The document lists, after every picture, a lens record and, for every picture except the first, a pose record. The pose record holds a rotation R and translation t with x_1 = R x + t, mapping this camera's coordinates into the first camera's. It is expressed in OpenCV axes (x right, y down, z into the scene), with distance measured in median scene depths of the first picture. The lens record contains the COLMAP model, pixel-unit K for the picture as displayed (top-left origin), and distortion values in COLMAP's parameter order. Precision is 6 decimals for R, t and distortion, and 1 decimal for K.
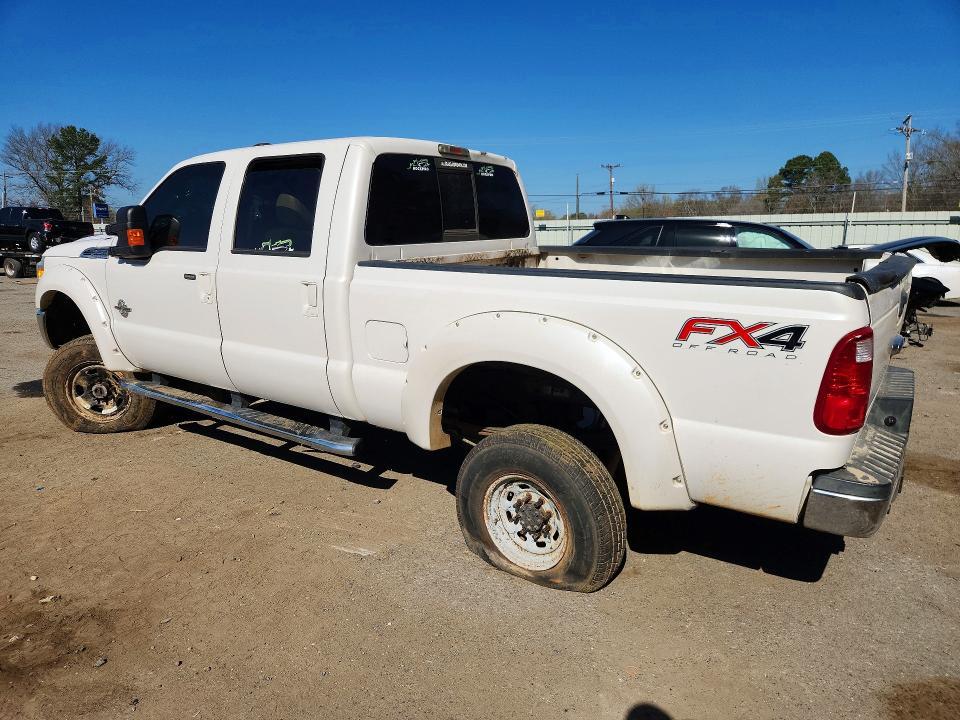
lens RADIAL K [[659.0, 0, 480.0], [0, 659.0, 360.0], [0, 0, 1]] dist [-0.004985, -0.001235]
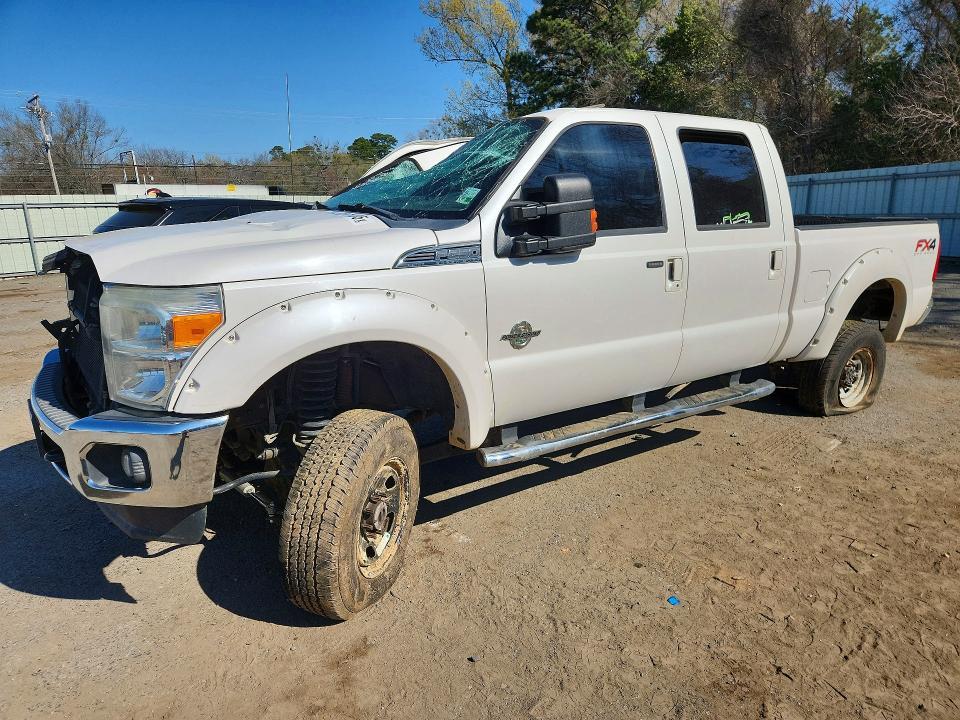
lens RADIAL K [[648.5, 0, 480.0], [0, 648.5, 360.0], [0, 0, 1]] dist [0.023137, 0.000781]
pose [[0.364118, -0.227082, 0.903245, -1.334748], [0.205423, 0.965518, 0.159928, -0.193055], [-0.908416, 0.127314, 0.398210, 0.922961]]
